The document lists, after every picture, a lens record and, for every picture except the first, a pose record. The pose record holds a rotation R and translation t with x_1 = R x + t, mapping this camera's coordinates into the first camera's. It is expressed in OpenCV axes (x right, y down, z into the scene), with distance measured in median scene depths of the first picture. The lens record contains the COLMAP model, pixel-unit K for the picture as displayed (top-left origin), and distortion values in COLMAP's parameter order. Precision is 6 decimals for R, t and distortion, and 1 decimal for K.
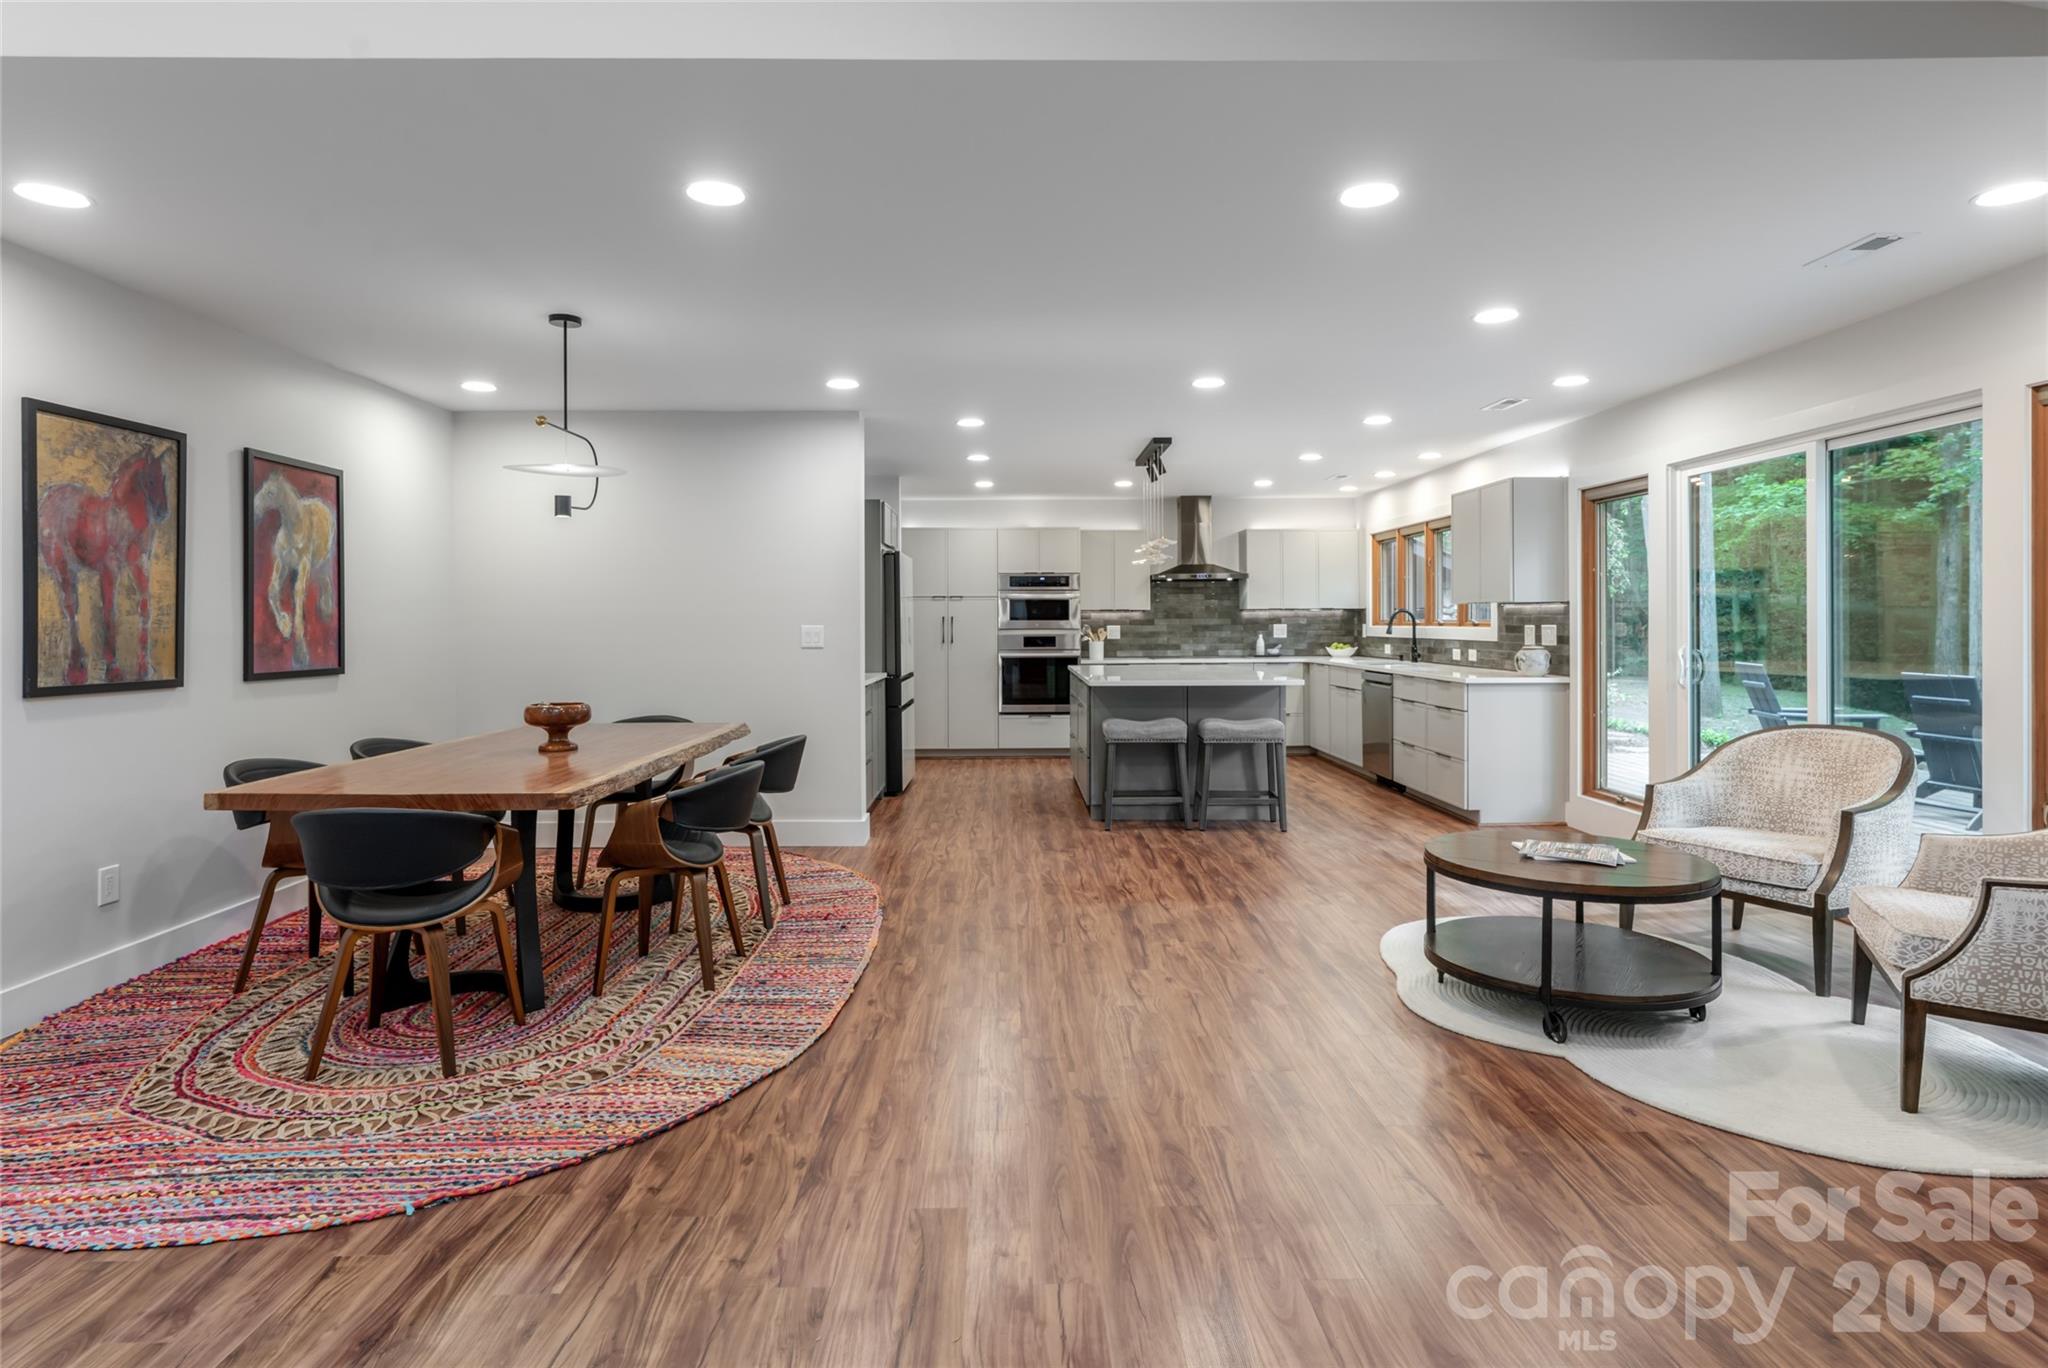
lens RADIAL K [[1086.5, 0, 1002.3], [0, 1086.5, 631.9], [0, 0, 1]] dist [-0.003841, 0.000013]
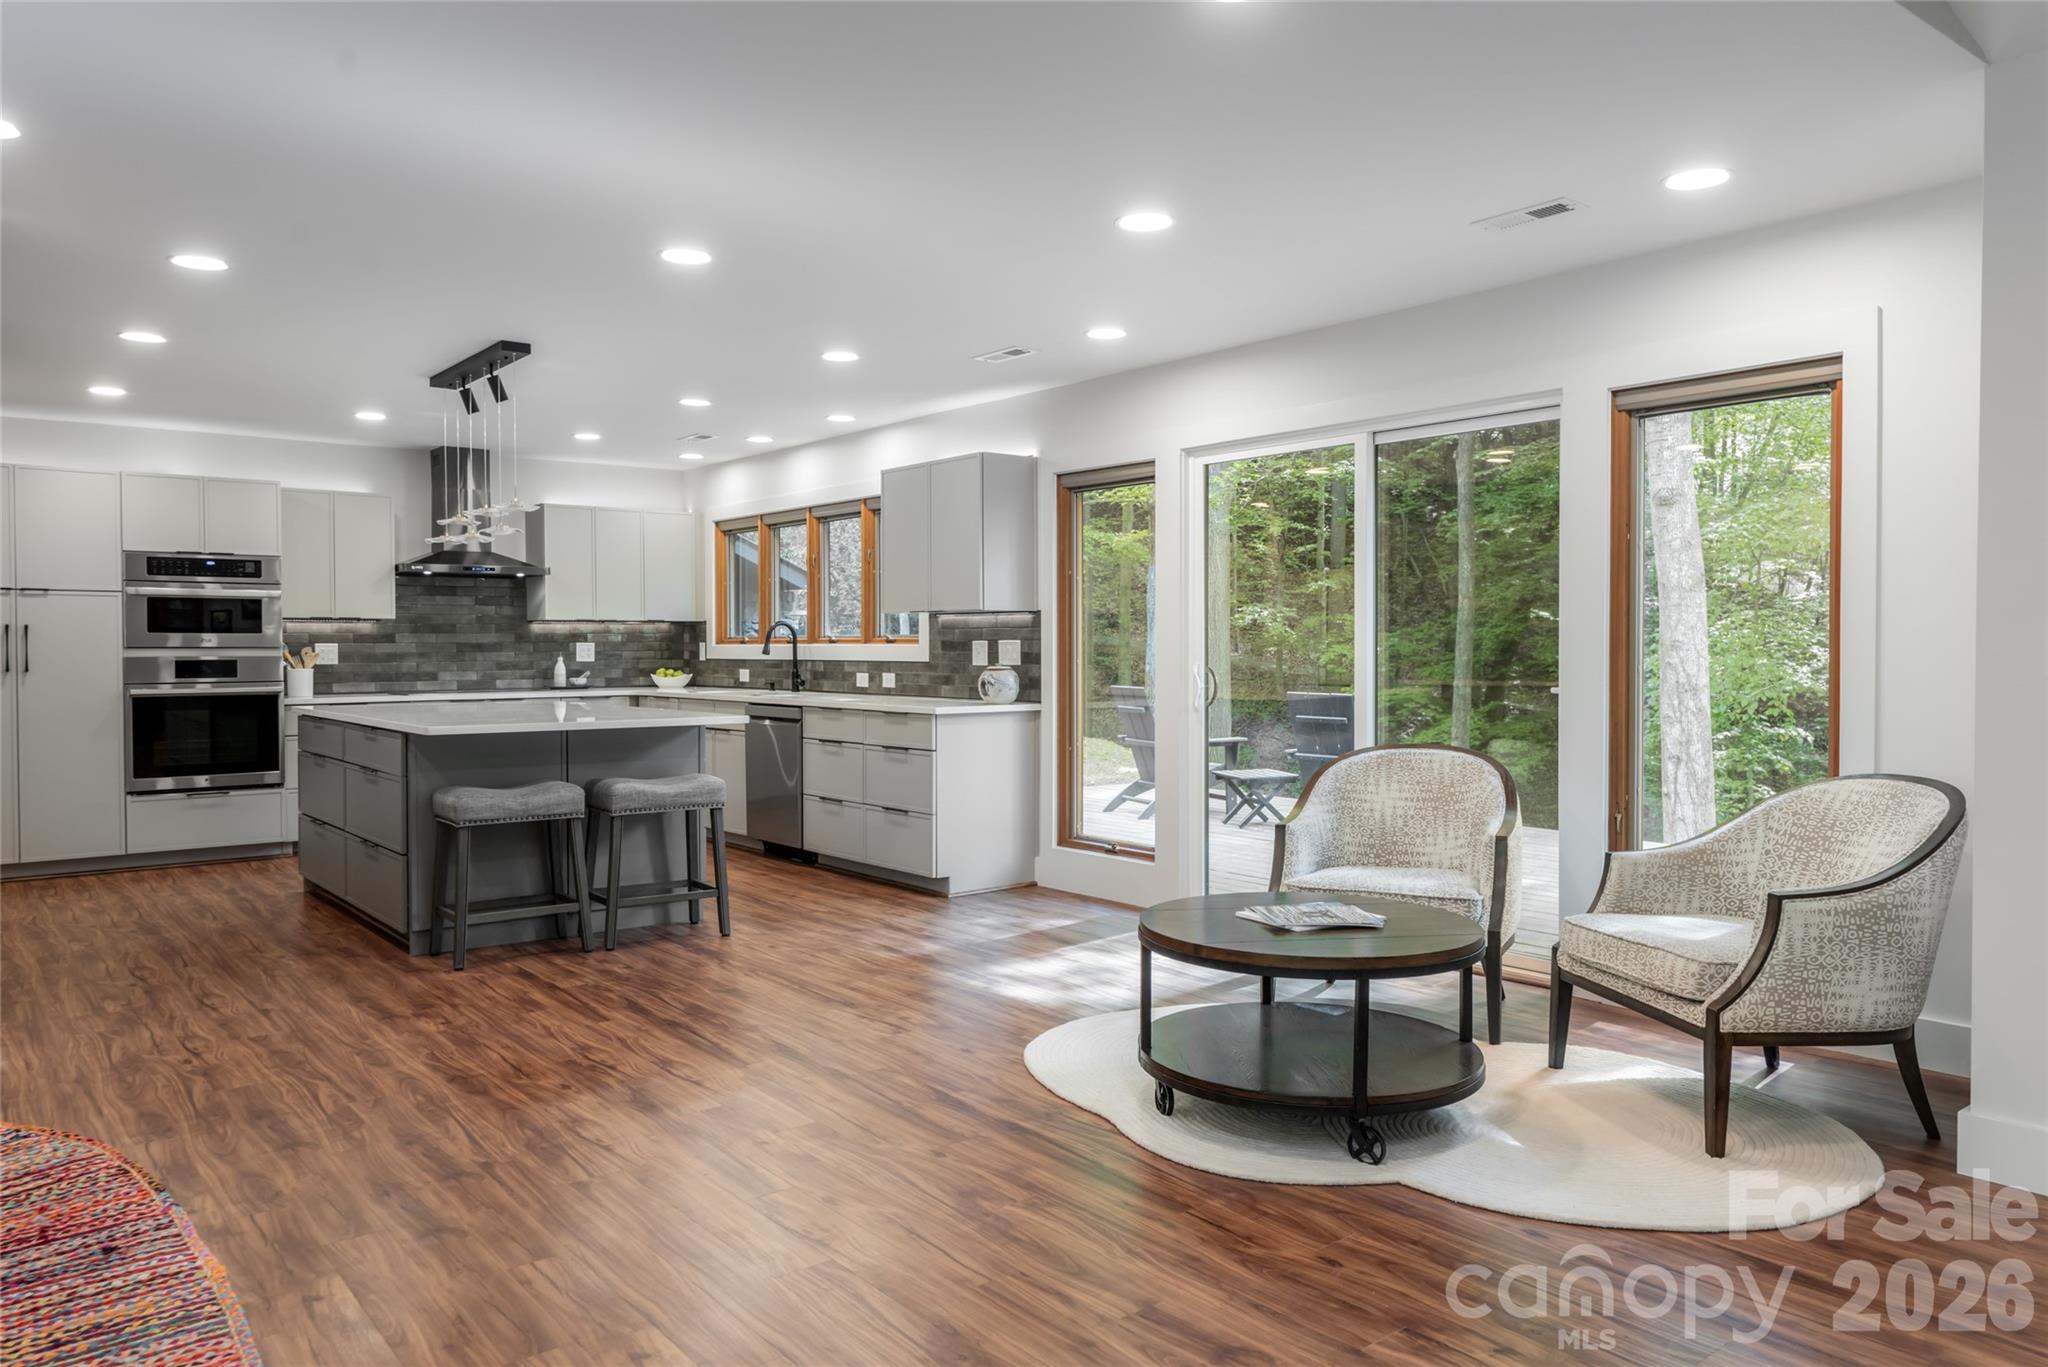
lens RADIAL K [[1404.6, 0, 1019.6], [0, 1404.6, 680.6], [0, 0, 1]] dist [-0.001473, -0.001479]
pose [[0.781645, -0.011089, 0.623624, -0.123664], [0.003432, 0.999903, 0.013479, 0.008510], [-0.623714, -0.008395, 0.781608, 0.155577]]
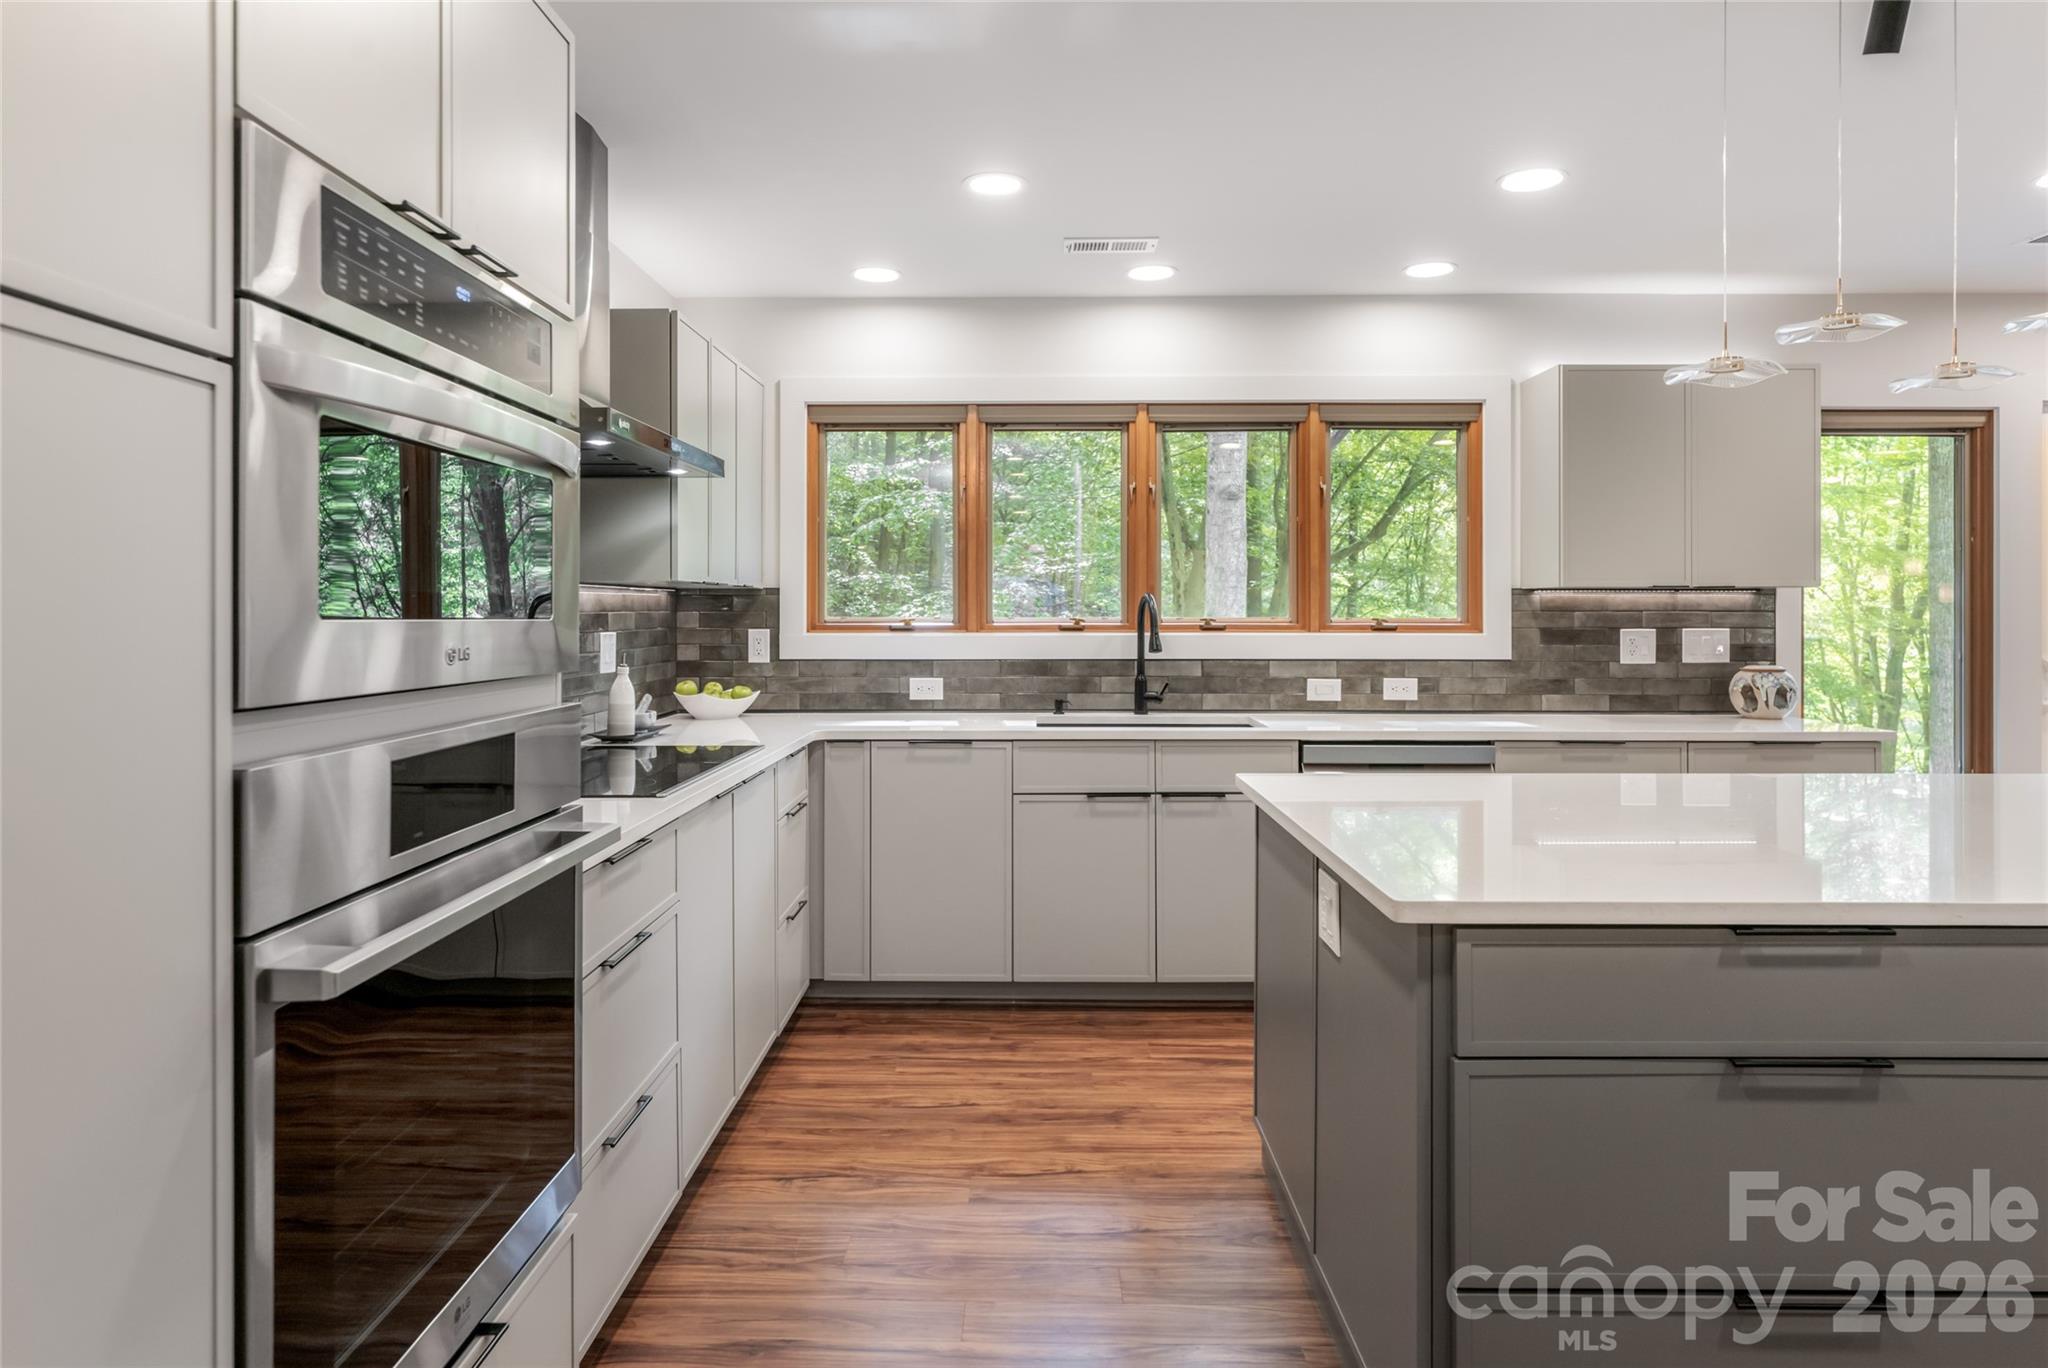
lens RADIAL K [[1210.2, 0, 1011.0], [0, 1210.2, 624.7], [0, 0, 1]] dist [0.004992, 0.000061]
pose [[0.014817, -0.003695, 0.999883, -0.133029], [0.009782, 0.999946, 0.003550, -0.012355], [-0.999842, 0.009729, 0.014852, 1.186236]]
